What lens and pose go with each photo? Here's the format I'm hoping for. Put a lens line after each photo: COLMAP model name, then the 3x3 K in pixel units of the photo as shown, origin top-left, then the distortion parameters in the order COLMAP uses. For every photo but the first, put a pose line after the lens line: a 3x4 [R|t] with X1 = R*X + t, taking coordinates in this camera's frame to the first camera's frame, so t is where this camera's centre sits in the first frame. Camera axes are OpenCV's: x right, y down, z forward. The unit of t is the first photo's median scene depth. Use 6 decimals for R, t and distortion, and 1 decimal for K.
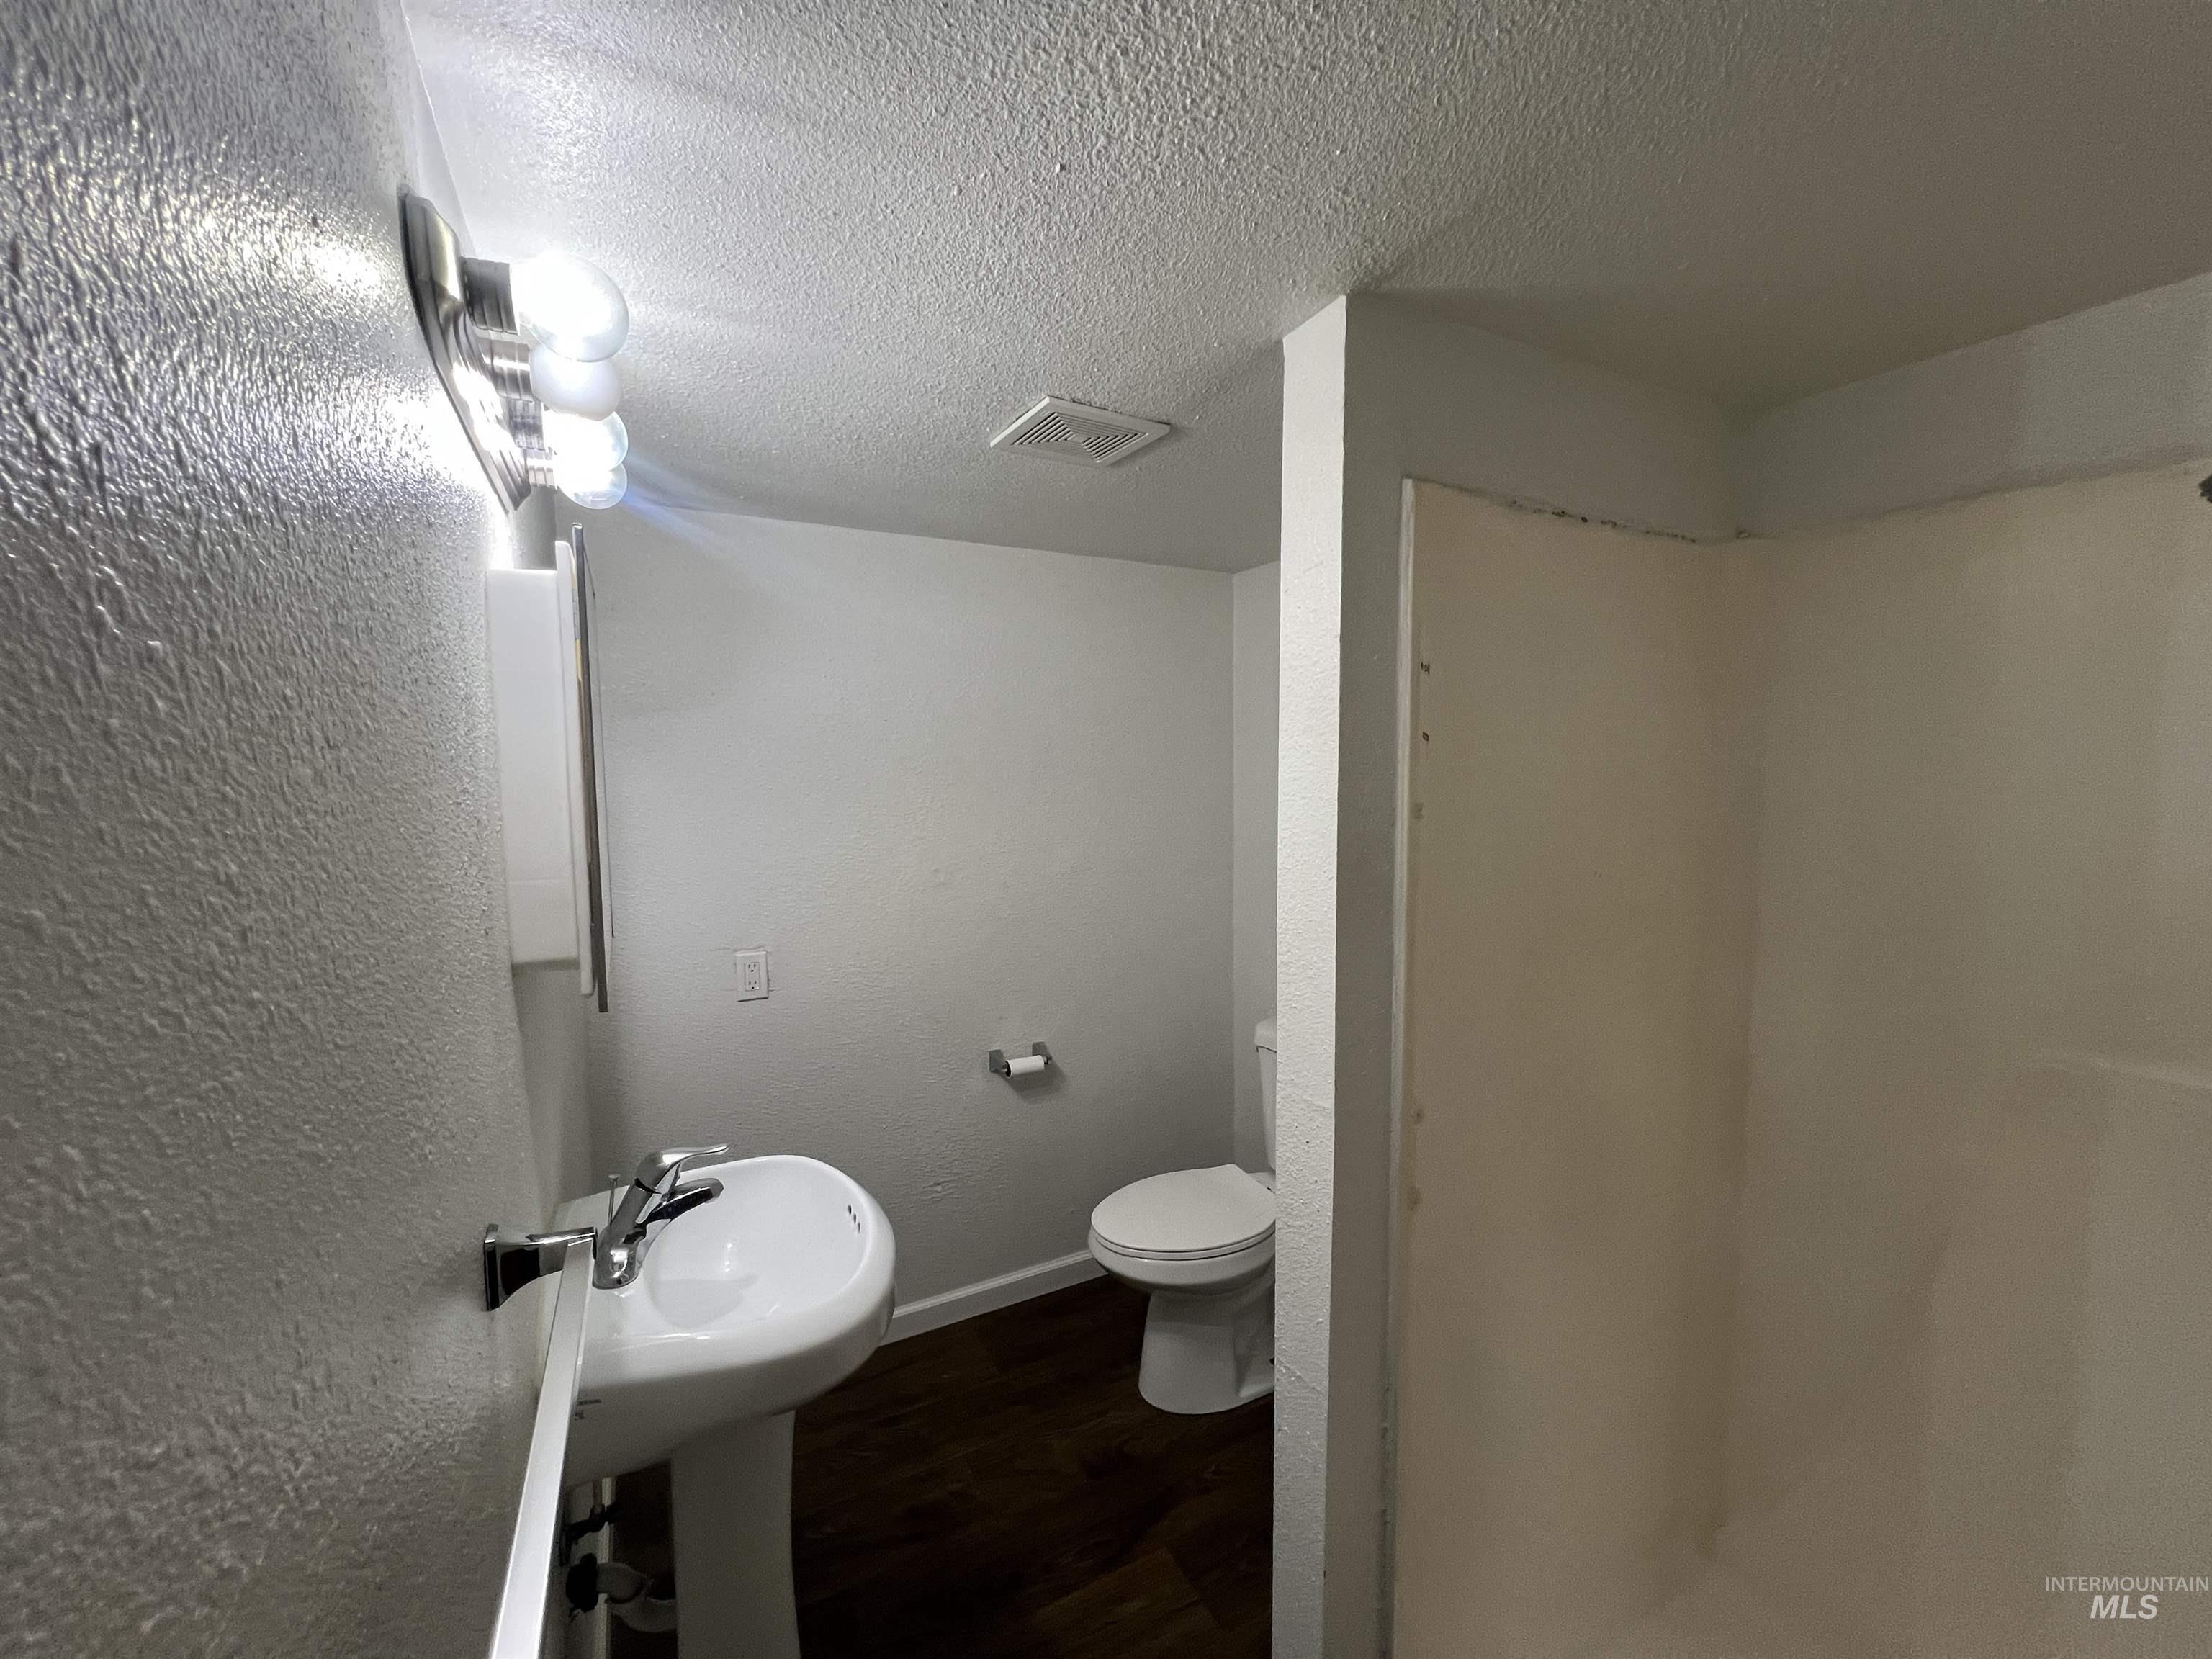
lens RADIAL K [[883.5, 0, 1098.6], [0, 883.5, 824.0], [0, 0, 1]] dist [-0.001117, 0.000042]
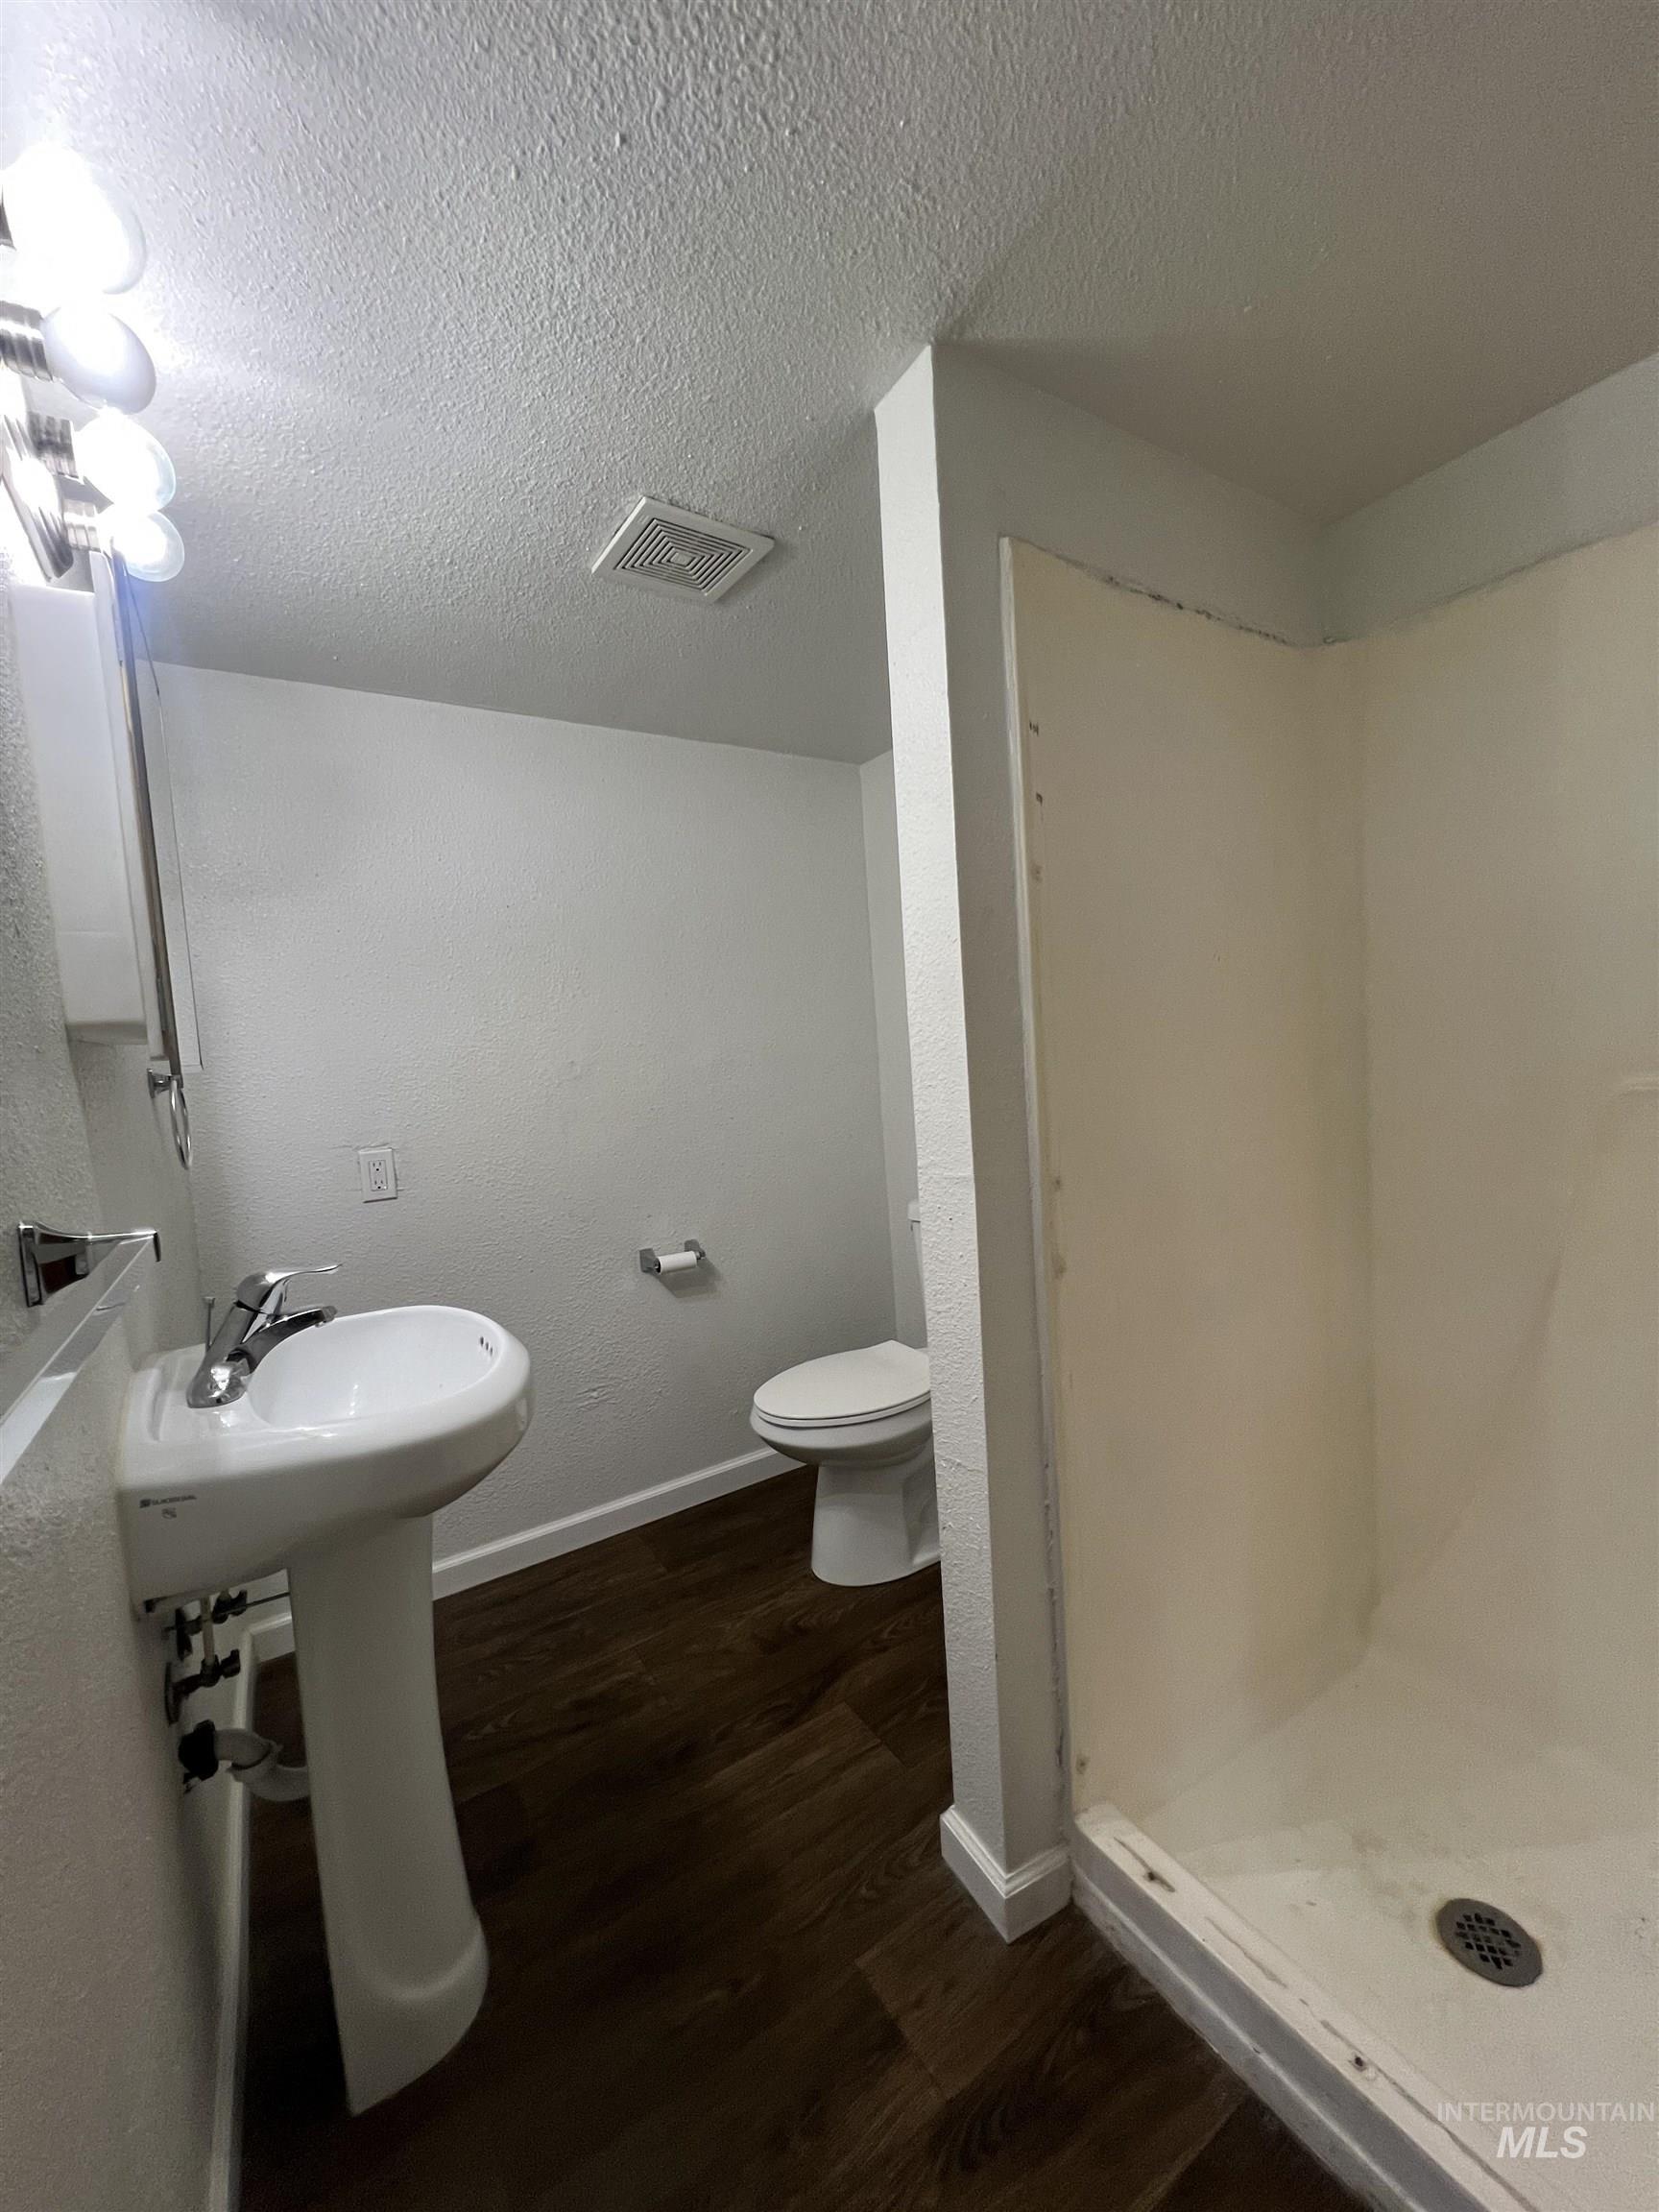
lens RADIAL K [[883.5, 0, 833.3], [0, 883.5, 1100.4], [0, 0, 1]] dist [-0.001117, 0.000042]
pose [[0.994359, -0.061120, 0.086690, 0.028127], [0.062243, 0.998008, -0.010304, 0.231344], [-0.085887, 0.015642, 0.996182, 0.024043]]
